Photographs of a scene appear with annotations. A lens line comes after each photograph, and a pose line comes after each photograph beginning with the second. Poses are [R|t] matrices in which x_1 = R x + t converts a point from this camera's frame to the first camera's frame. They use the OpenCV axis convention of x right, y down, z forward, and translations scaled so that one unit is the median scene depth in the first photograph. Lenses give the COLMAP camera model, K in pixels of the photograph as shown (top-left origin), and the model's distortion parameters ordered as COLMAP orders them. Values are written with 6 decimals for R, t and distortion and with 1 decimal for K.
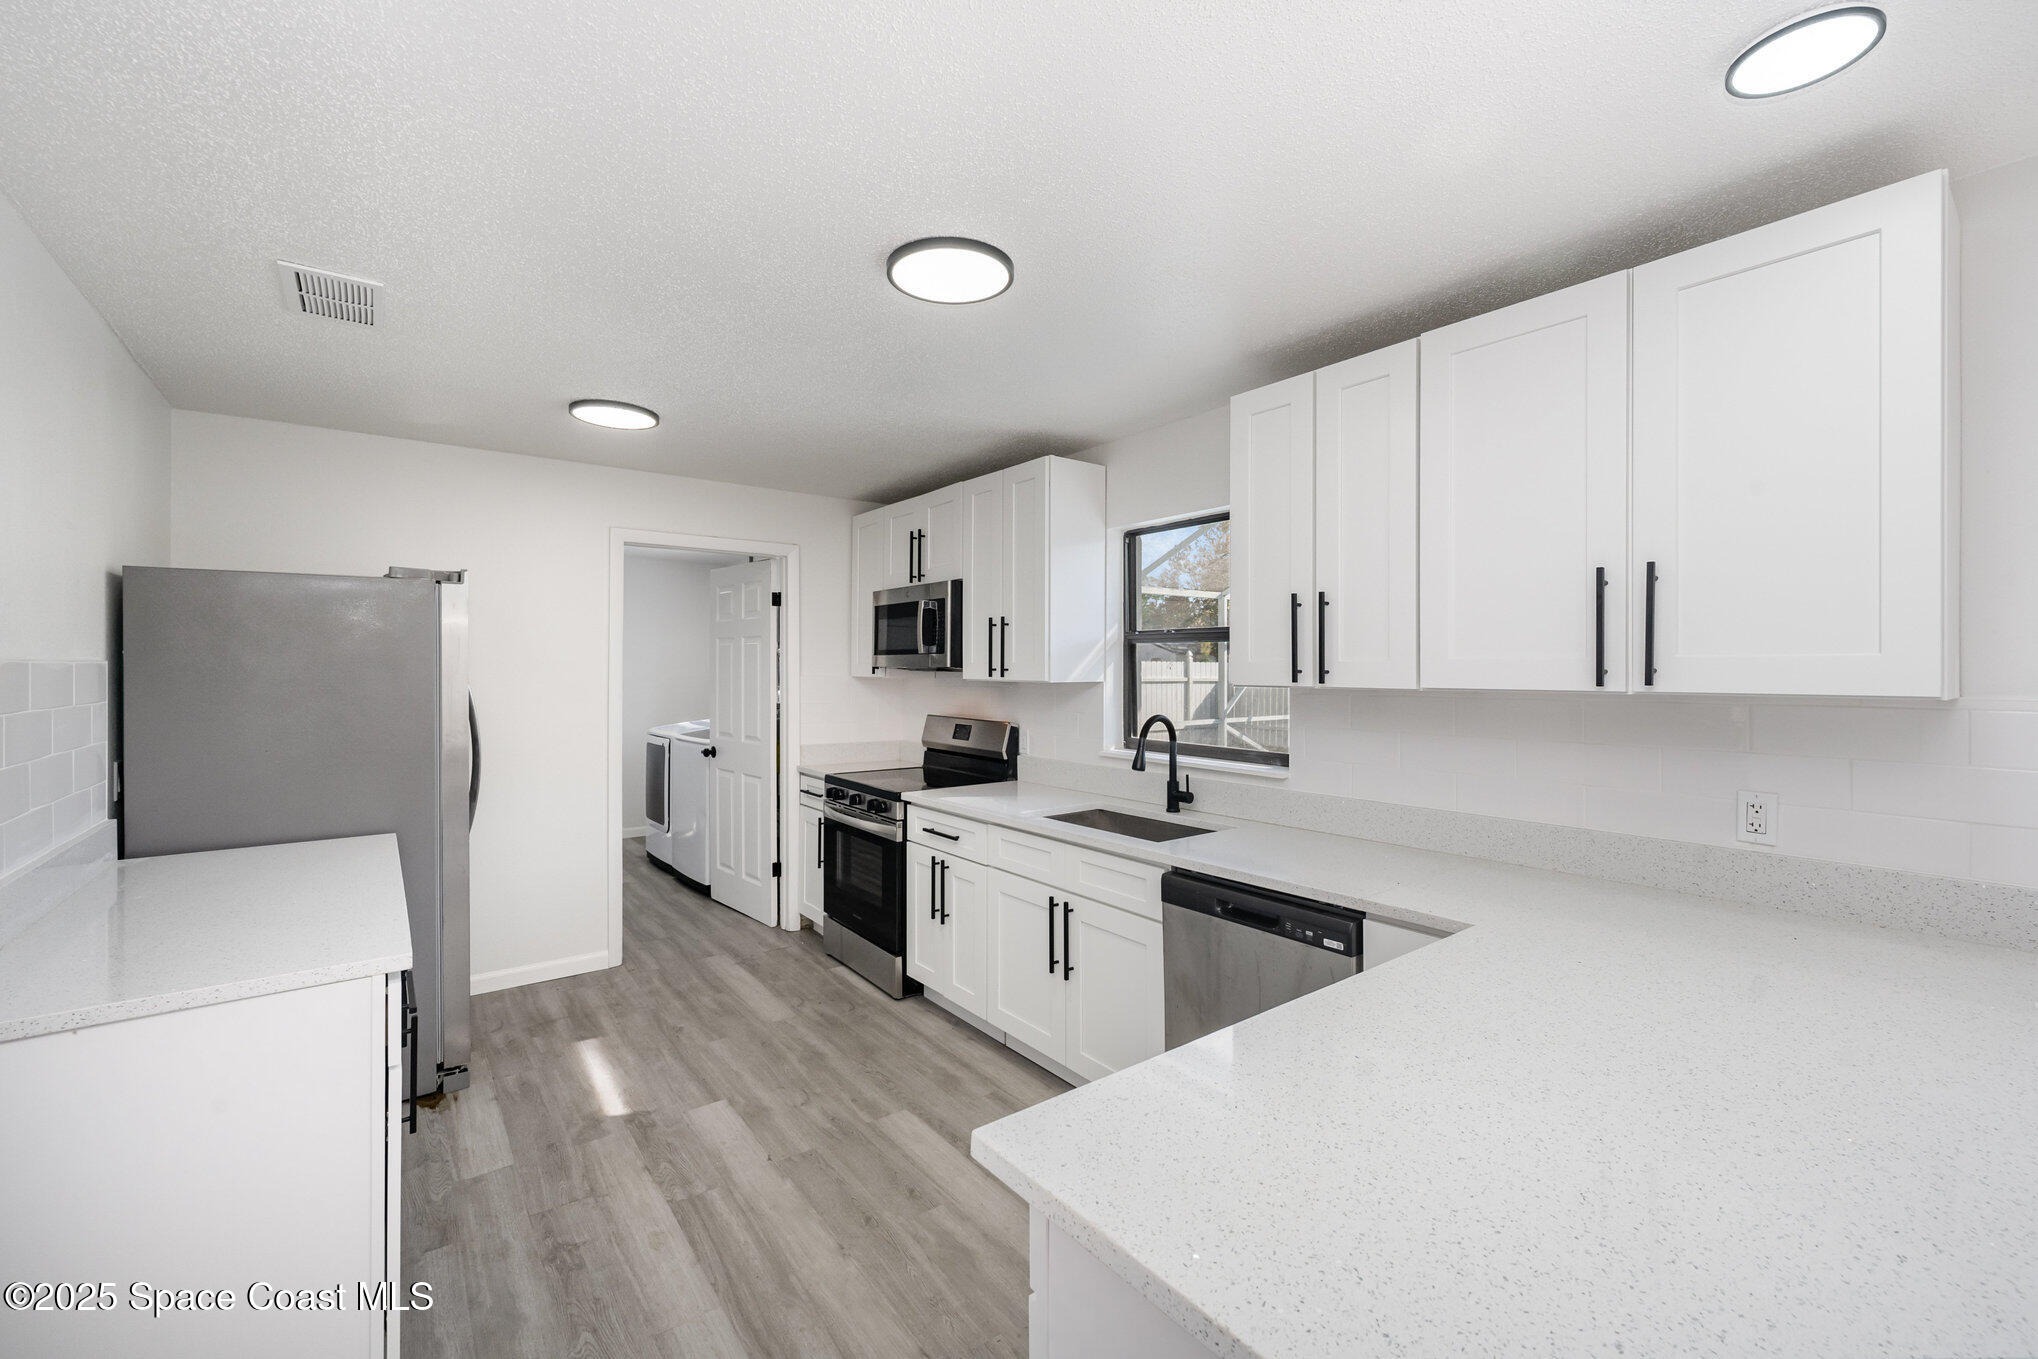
lens RADIAL K [[861.0, 0, 1020.3], [0, 861.0, 672.7], [0, 0, 1]] dist [0.000151, 0.000042]
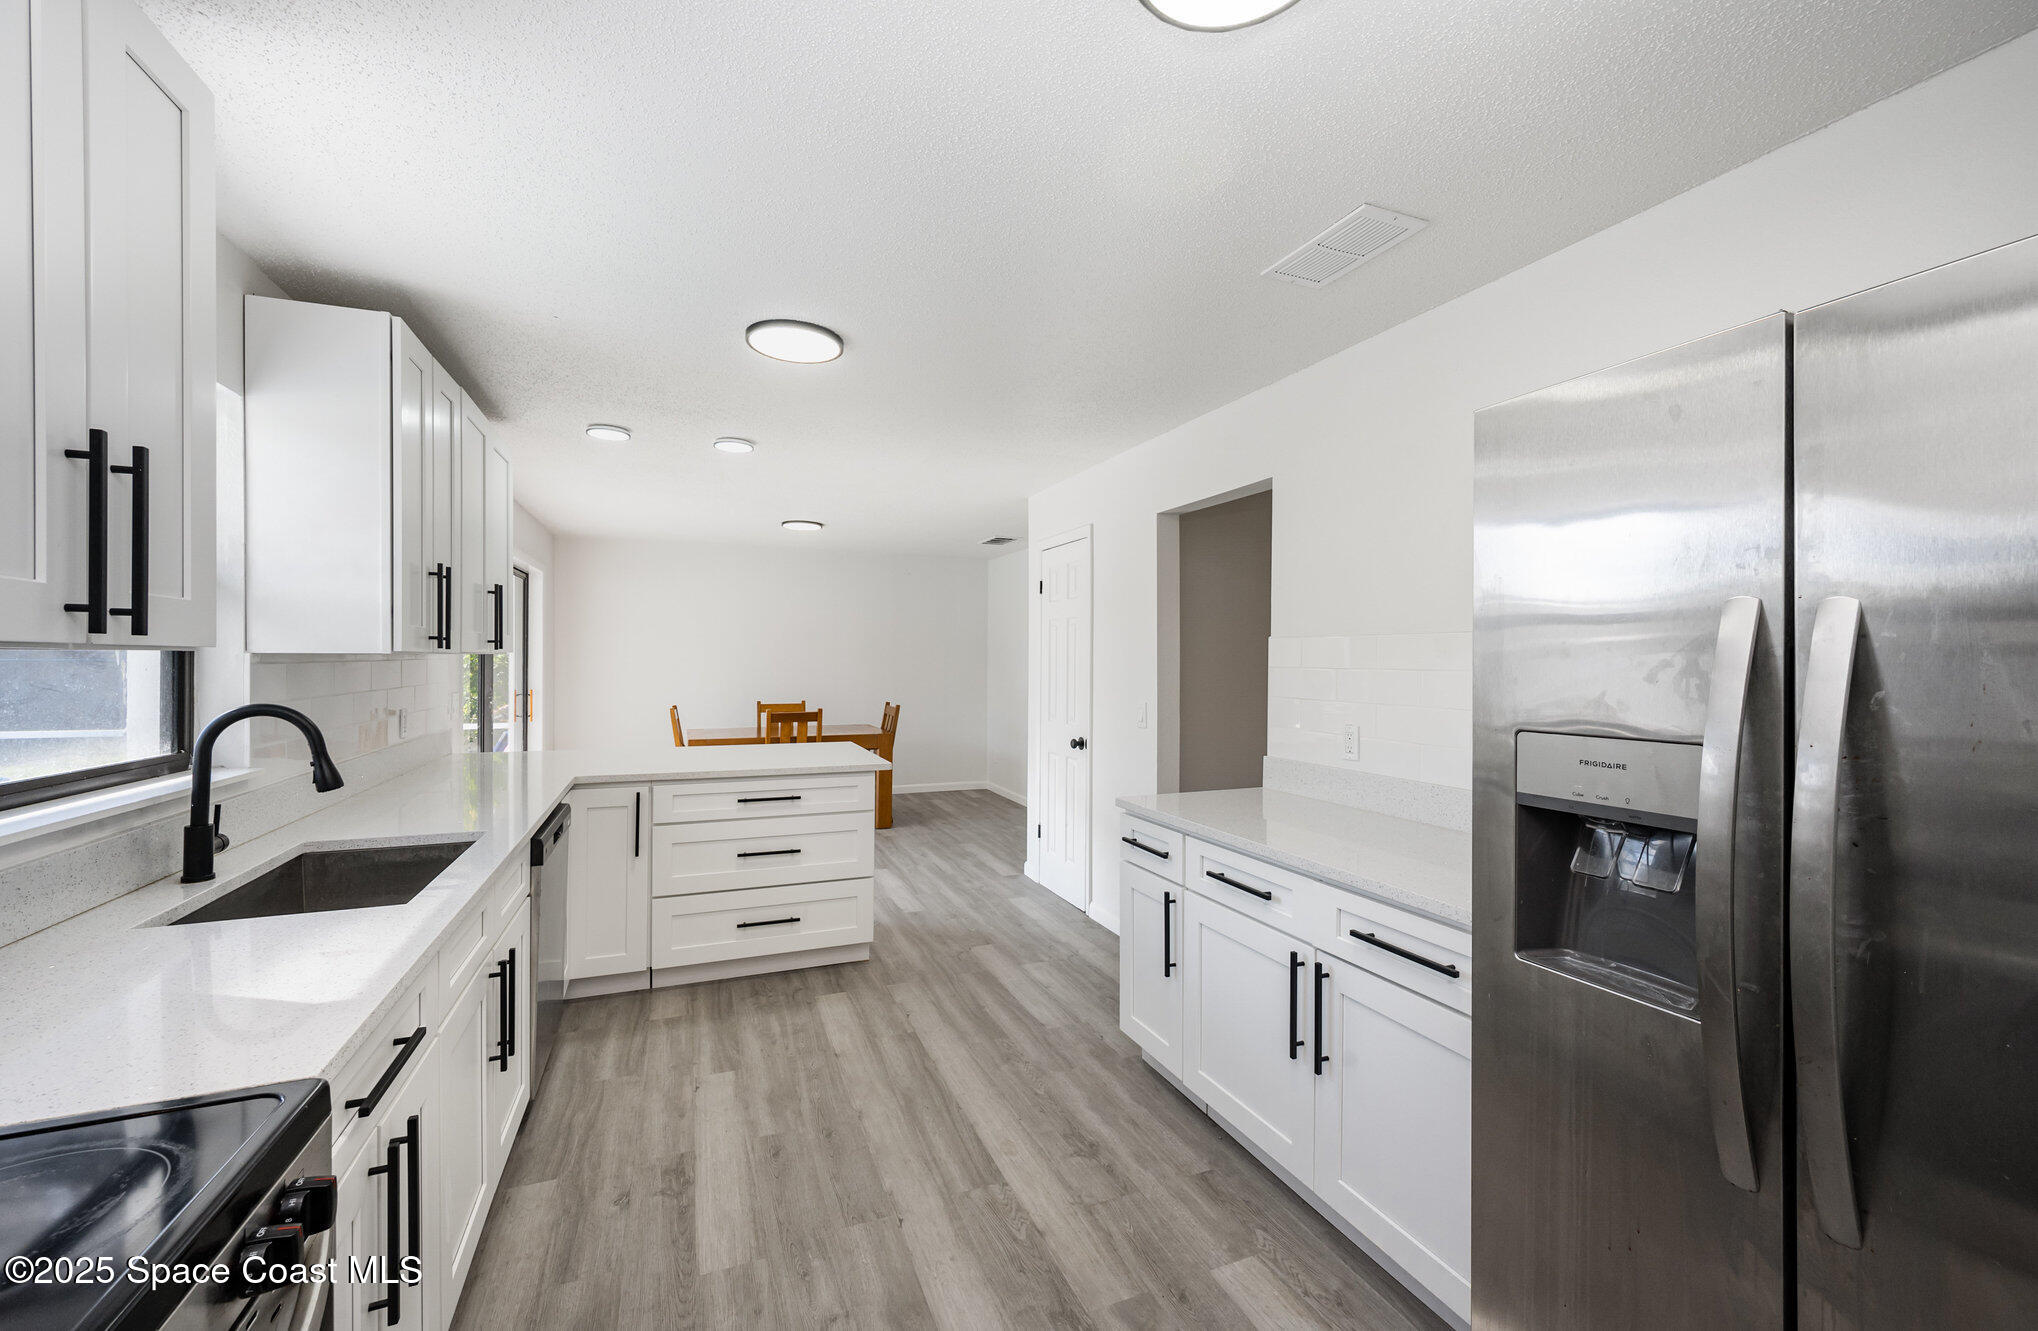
lens RADIAL K [[824.0, 0, 1019.0], [0, 824.0, 661.3], [0, 0, 1]] dist [-0.000115, -0.000014]
pose [[-0.969286, -0.005330, 0.245880, -0.645811], [-0.003350, 0.999959, 0.008470, 0.015661], [-0.245915, 0.007386, -0.969263, 1.888001]]
